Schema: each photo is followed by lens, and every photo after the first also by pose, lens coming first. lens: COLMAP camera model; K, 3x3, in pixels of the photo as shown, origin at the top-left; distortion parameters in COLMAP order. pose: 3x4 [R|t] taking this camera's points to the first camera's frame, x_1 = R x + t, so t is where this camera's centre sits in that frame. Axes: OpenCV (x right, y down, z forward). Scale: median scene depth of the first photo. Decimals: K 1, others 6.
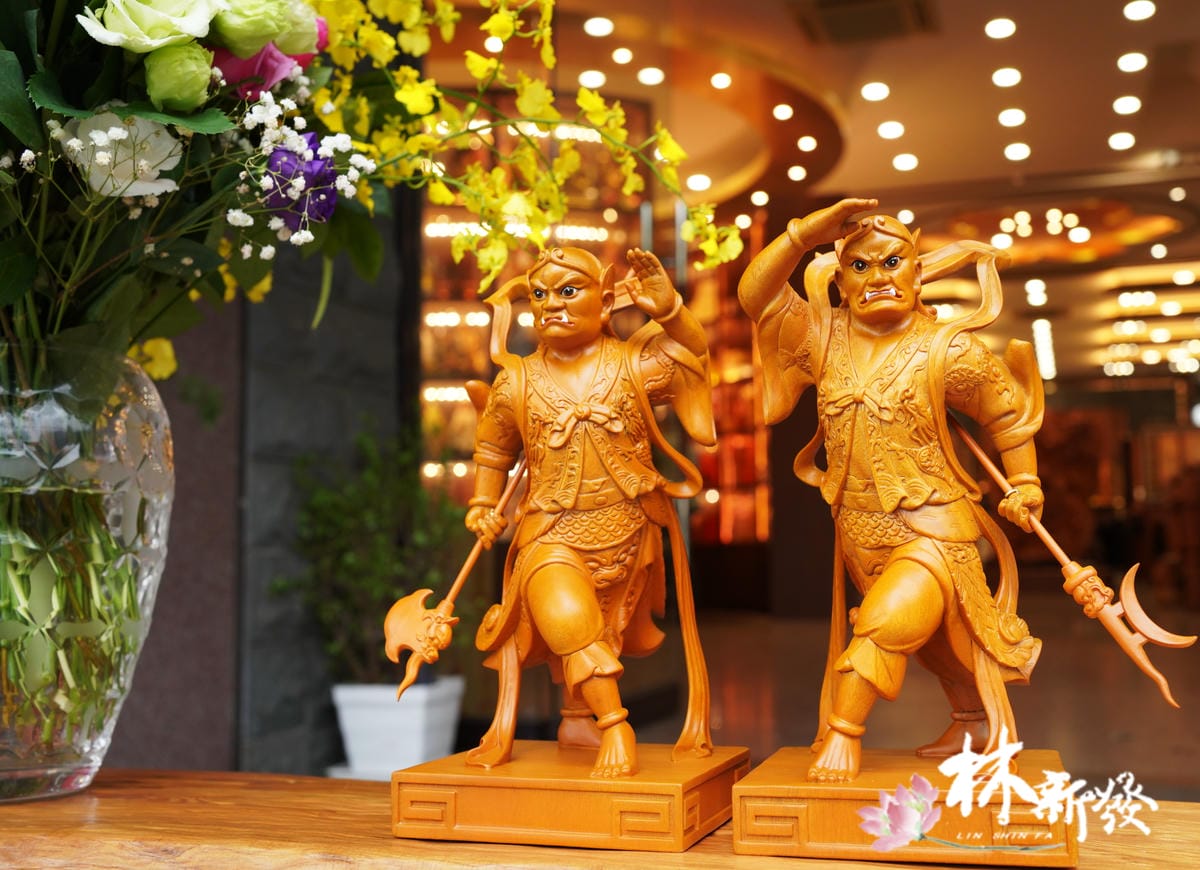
lens RADIAL K [[1275.0, 0, 654.2], [0, 1275.0, 430.7], [0, 0, 1]] dist [-0.002970, 0.014003]
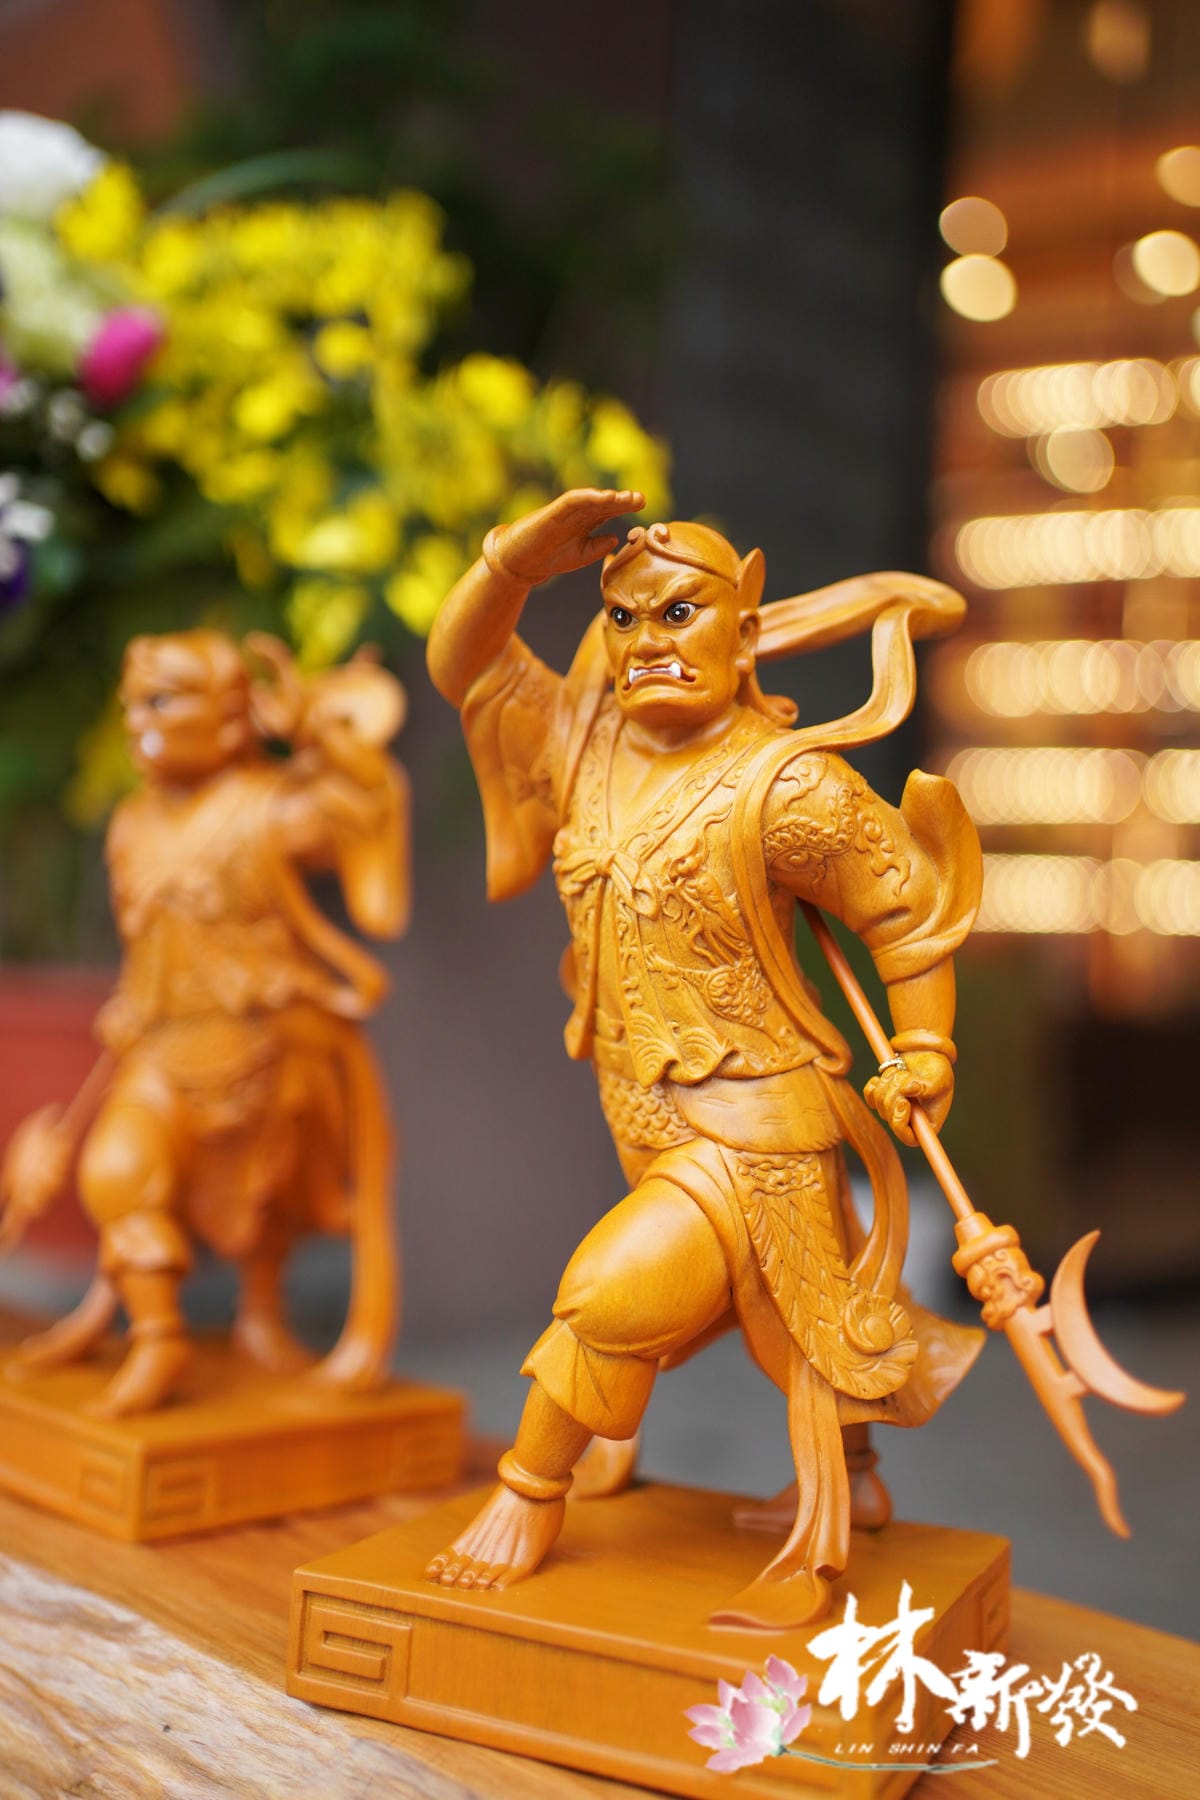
lens RADIAL K [[1848.1, 0, 588.7], [0, 1848.1, 903.4], [0, 0, 1]] dist [-0.003884, 0.067975]
pose [[0.982901, 0.060646, -0.173859, 0.282799], [-0.053252, 0.997480, 0.046888, -0.045682], [0.176264, -0.036828, 0.983654, 0.235905]]
